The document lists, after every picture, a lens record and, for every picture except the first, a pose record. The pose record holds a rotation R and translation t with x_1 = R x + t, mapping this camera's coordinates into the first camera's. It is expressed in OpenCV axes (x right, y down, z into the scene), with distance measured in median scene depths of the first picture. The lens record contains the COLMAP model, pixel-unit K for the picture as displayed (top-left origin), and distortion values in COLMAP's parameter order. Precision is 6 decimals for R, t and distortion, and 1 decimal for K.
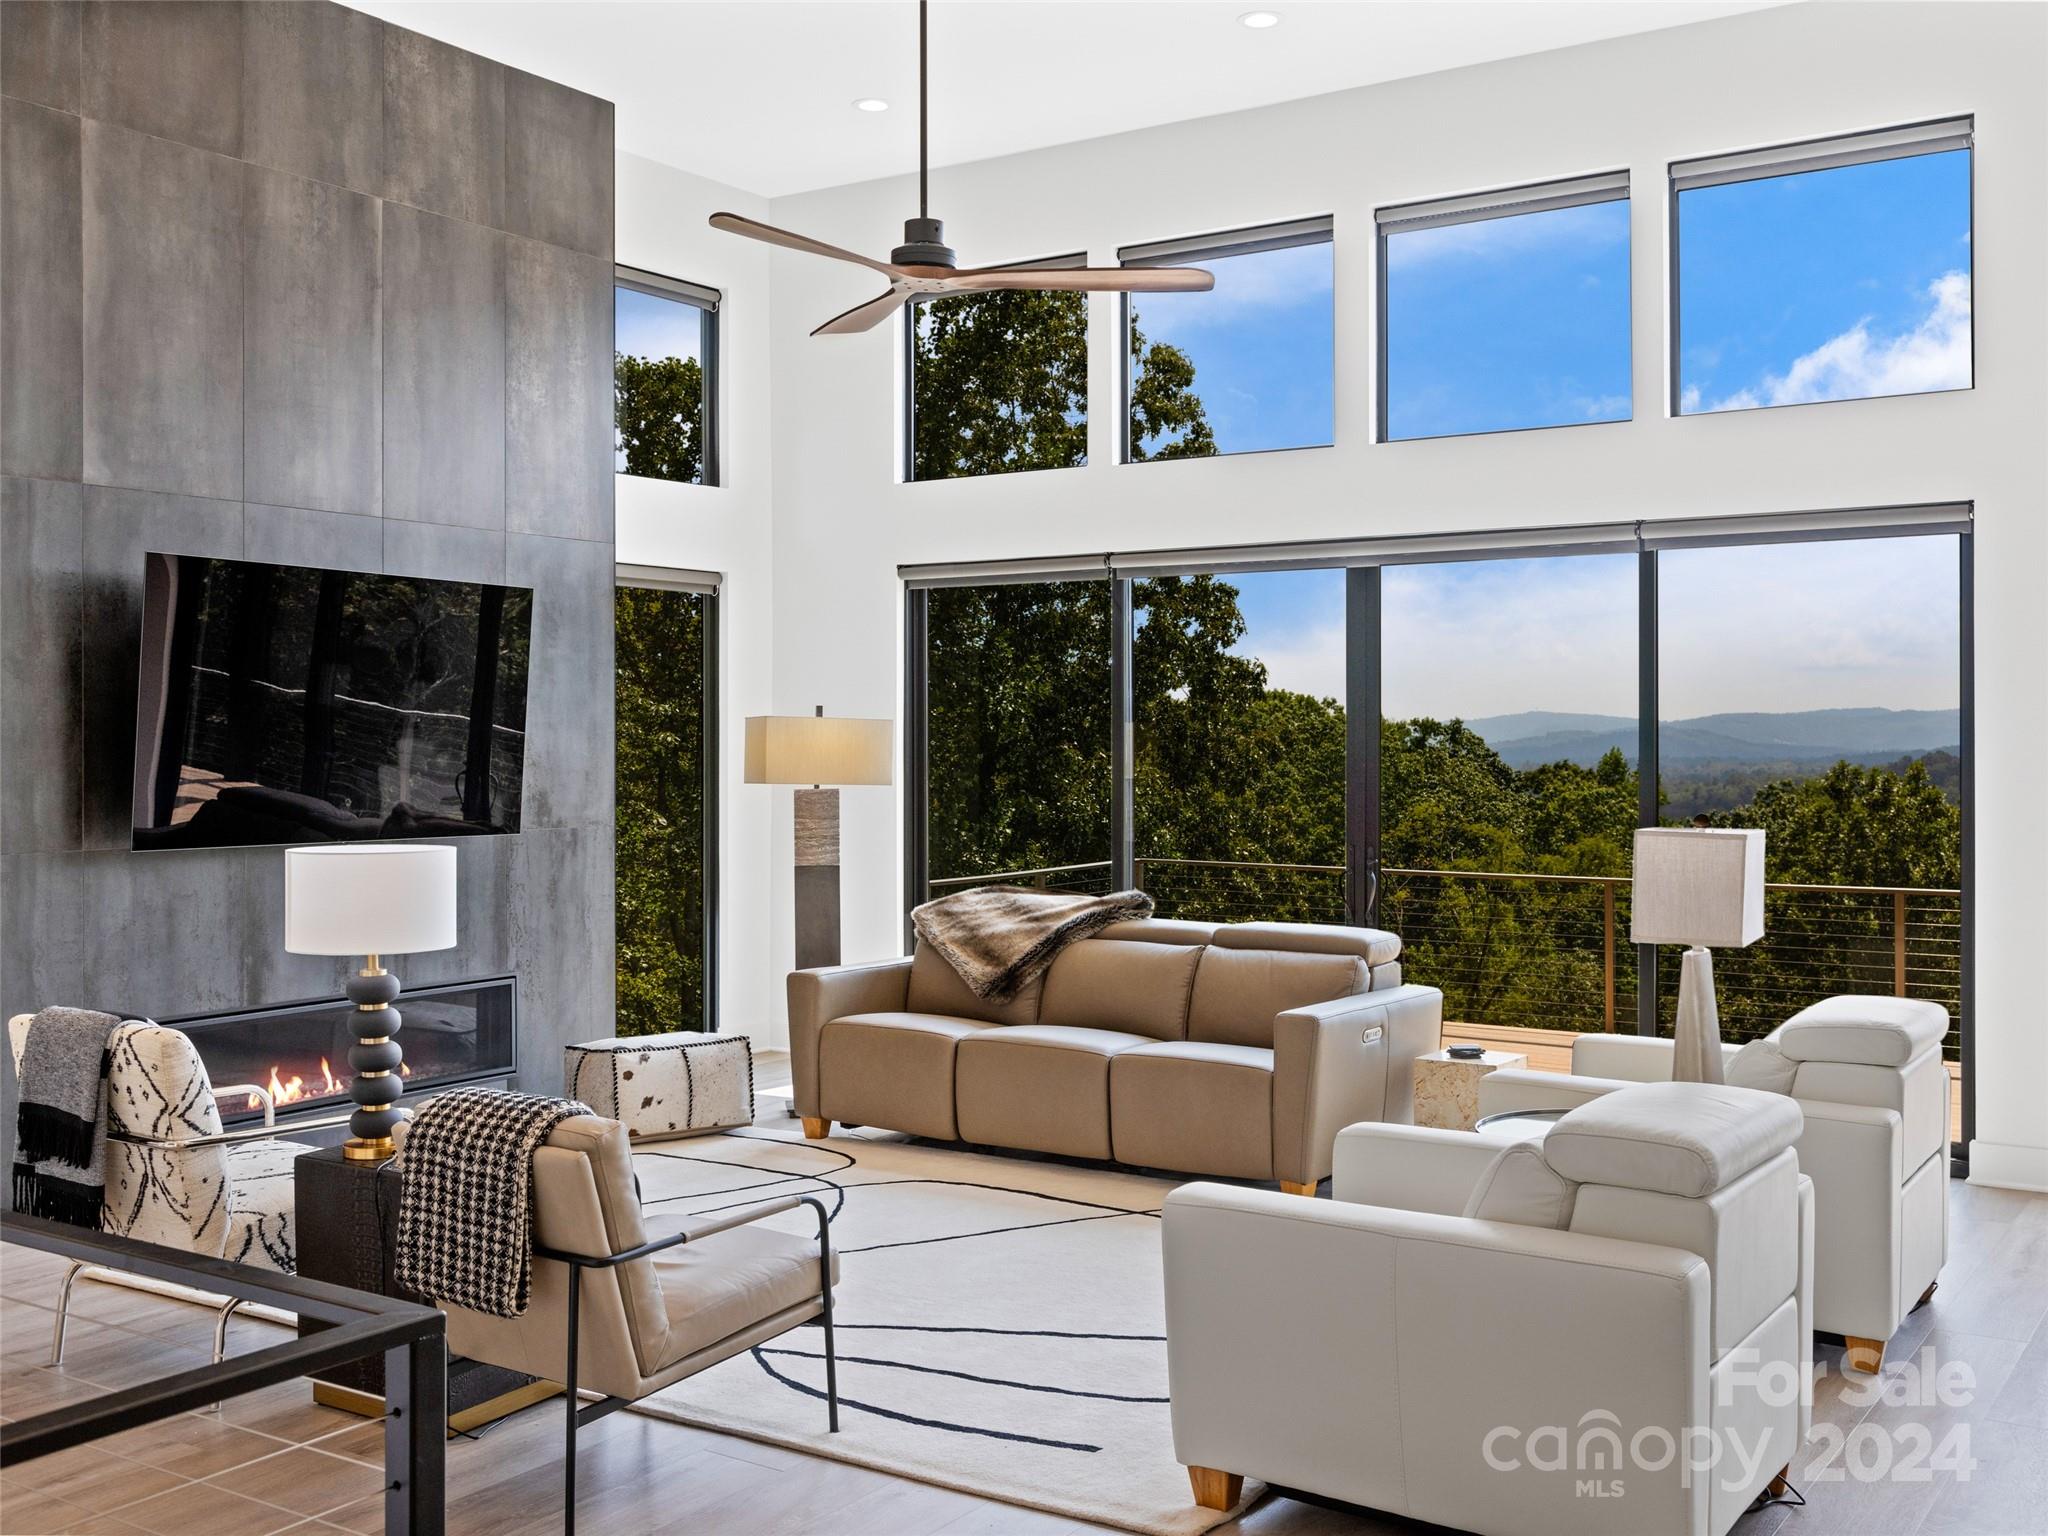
lens RADIAL K [[1990.0, 0, 1072.9], [0, 1990.0, 737.2], [0, 0, 1]] dist [0.004034, 0.001842]
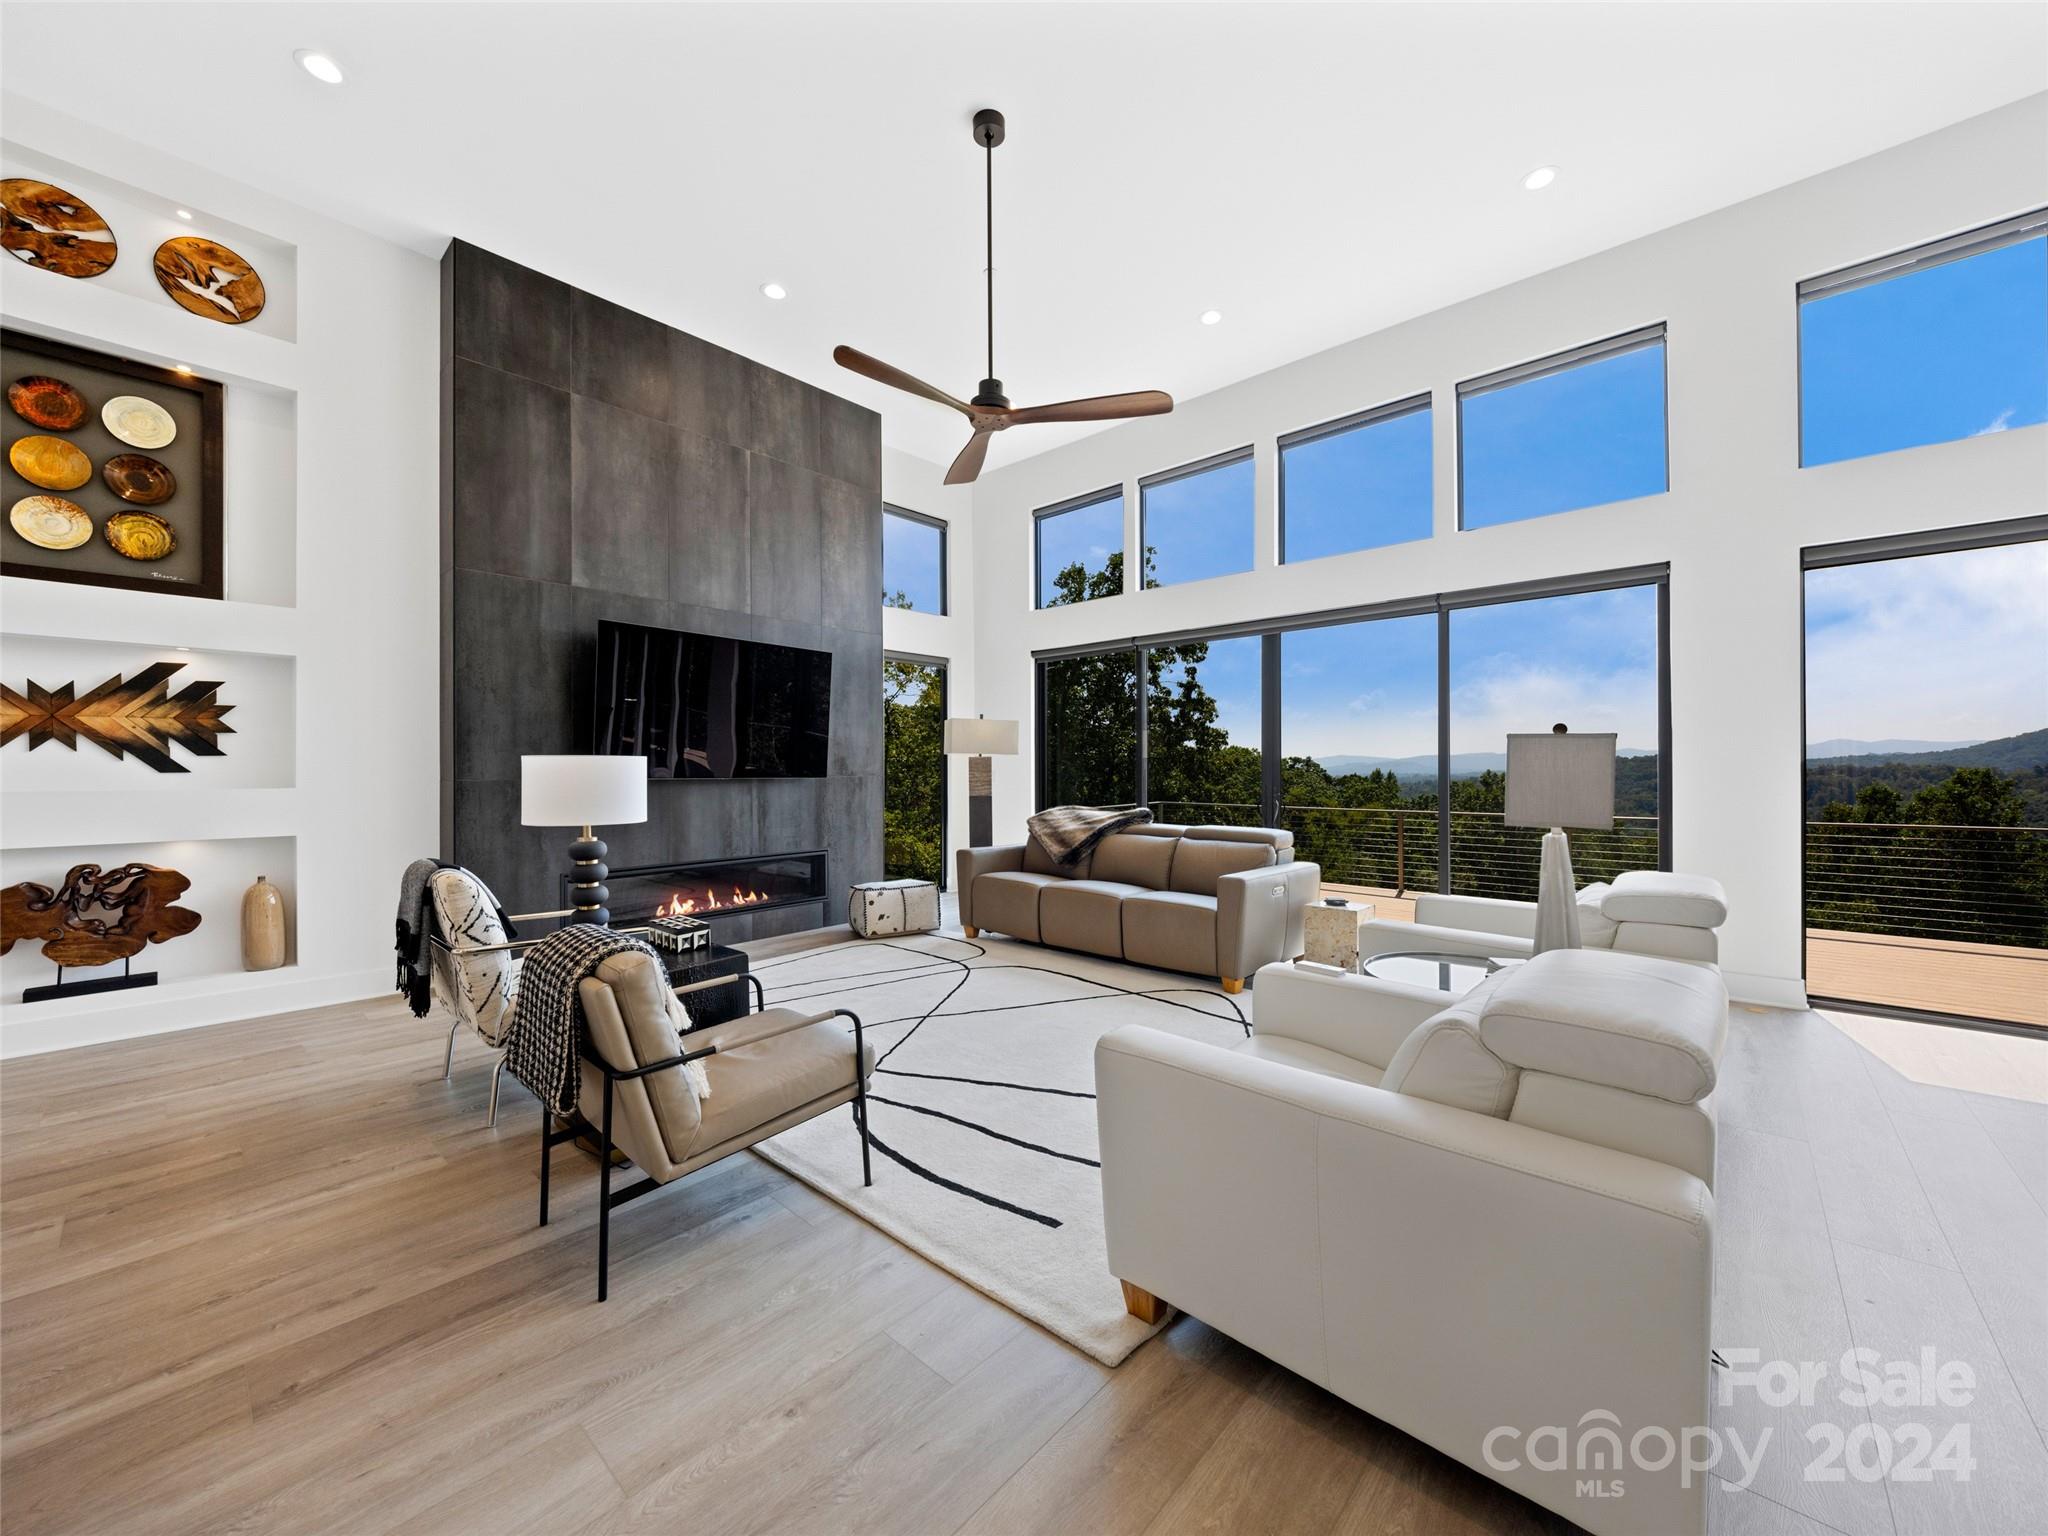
lens RADIAL K [[756.7, 0, 1032.1], [0, 756.7, 769.3], [0, 0, 1]] dist [-0.001110, -0.000377]
pose [[0.987465, -0.003461, -0.157799, 0.040885], [0.003828, 0.999991, 0.002022, 0.039892], [0.157790, -0.002601, 0.987469, 0.297906]]
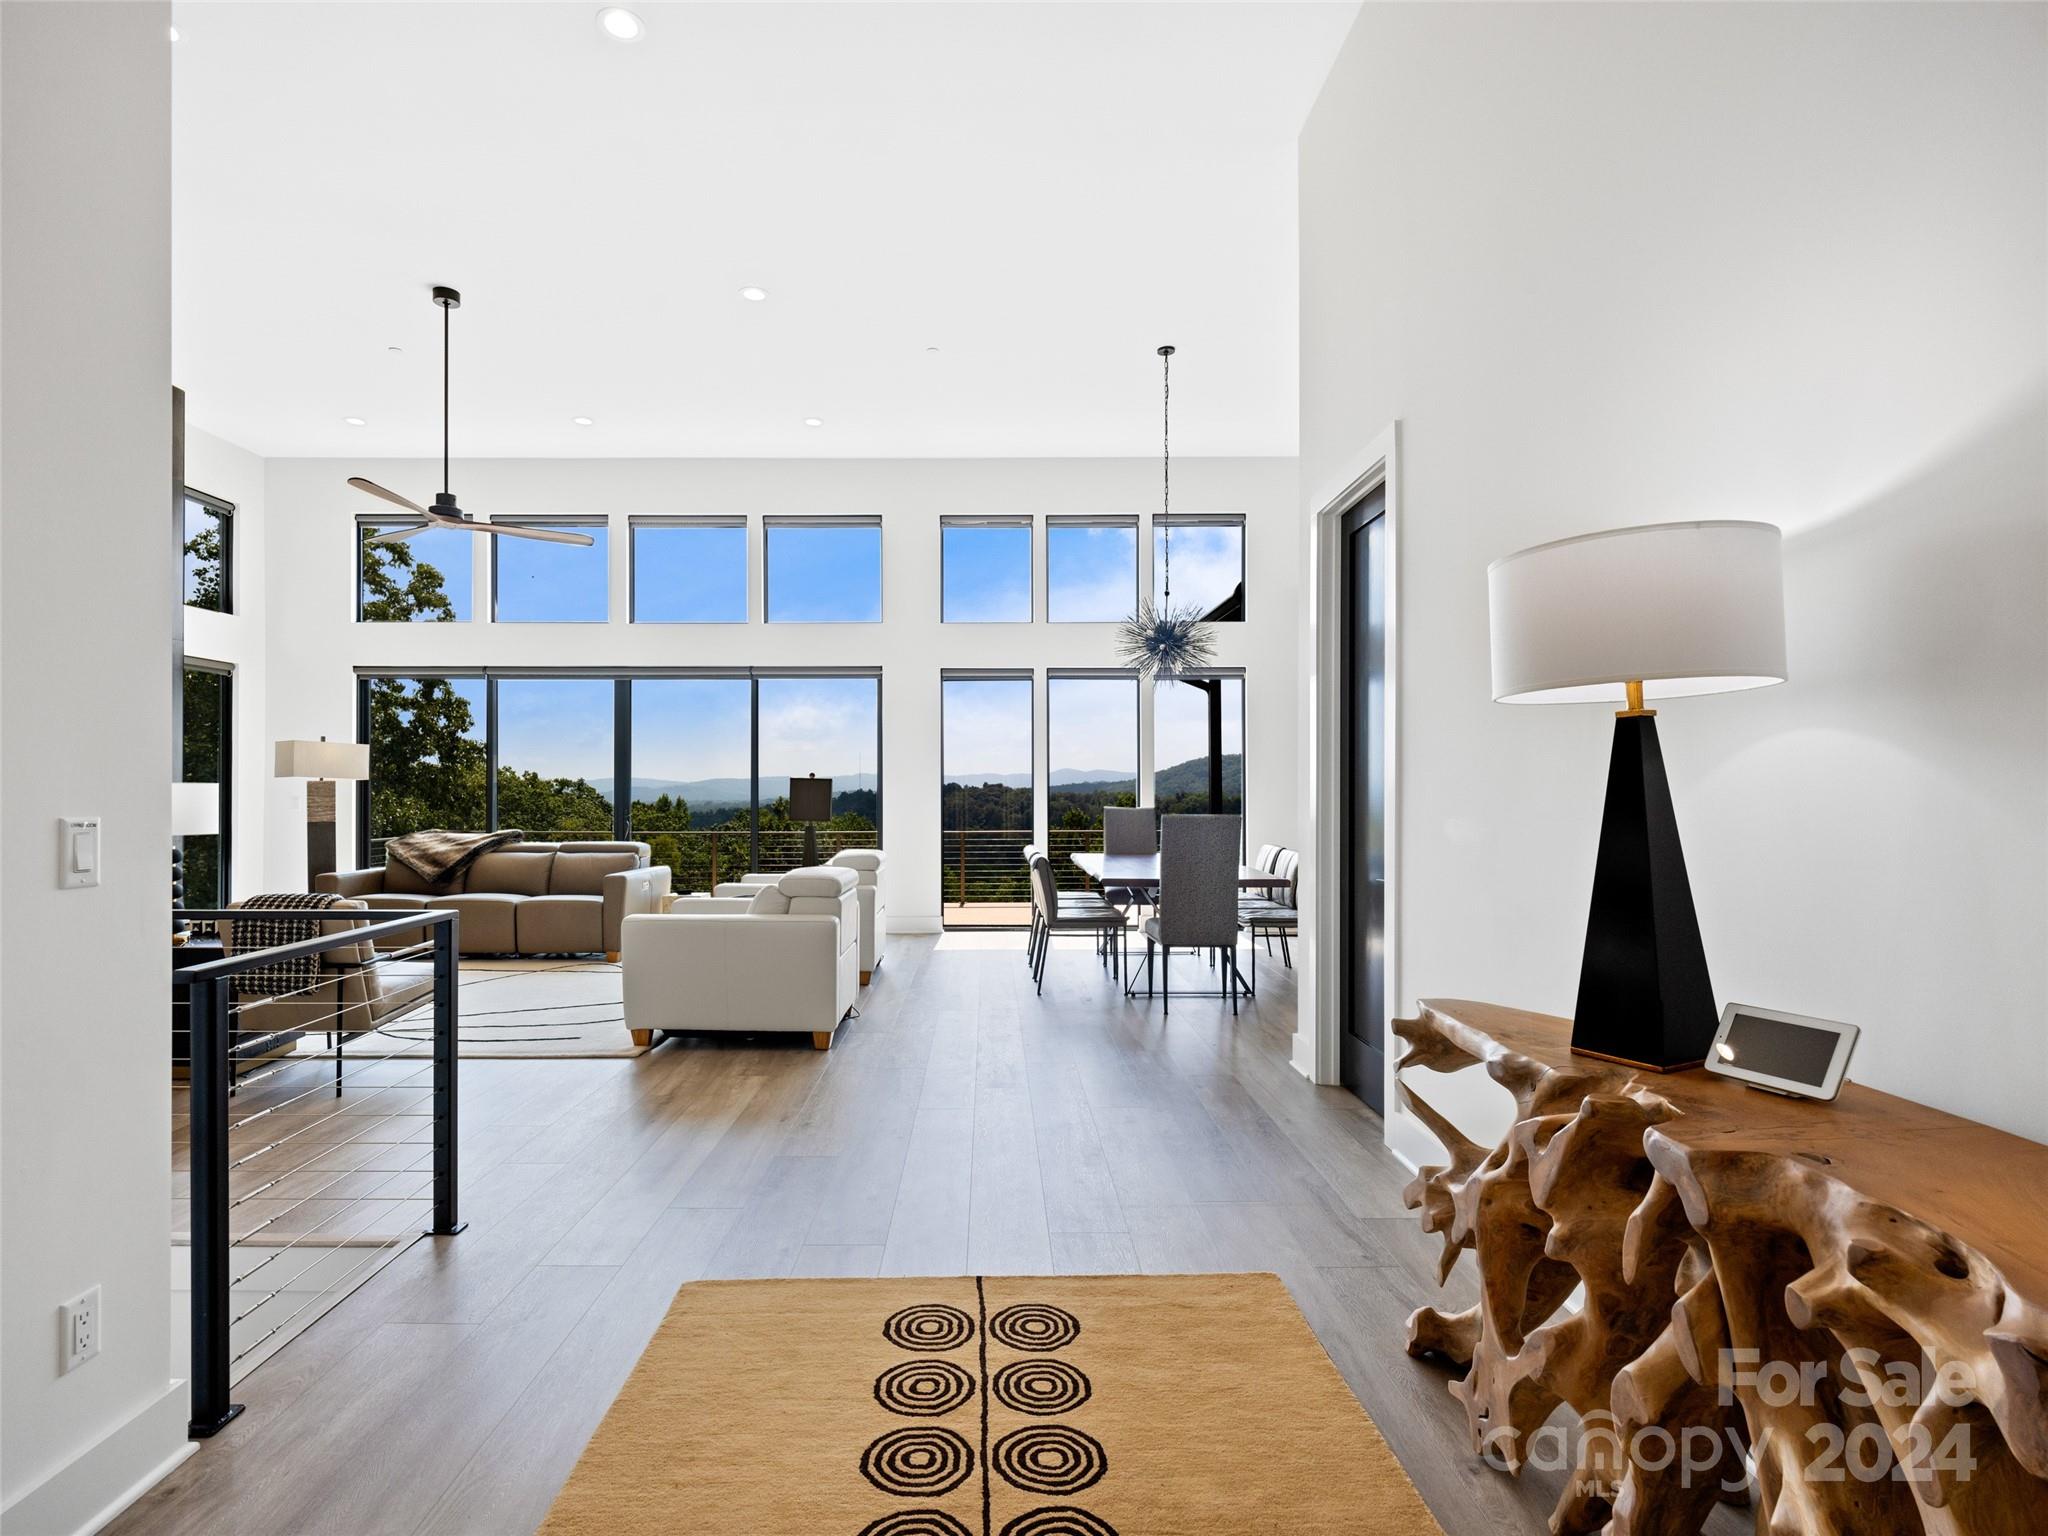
lens RADIAL K [[1014.4, 0, 970.3], [0, 1014.4, 790.8], [0, 0, 1]] dist [-0.001161, -0.000241]
pose [[0.844545, 0.002460, 0.535480, -0.133548], [-0.002019, 0.999997, -0.001410, 0.038285], [-0.535481, 0.000109, 0.844547, -0.141305]]
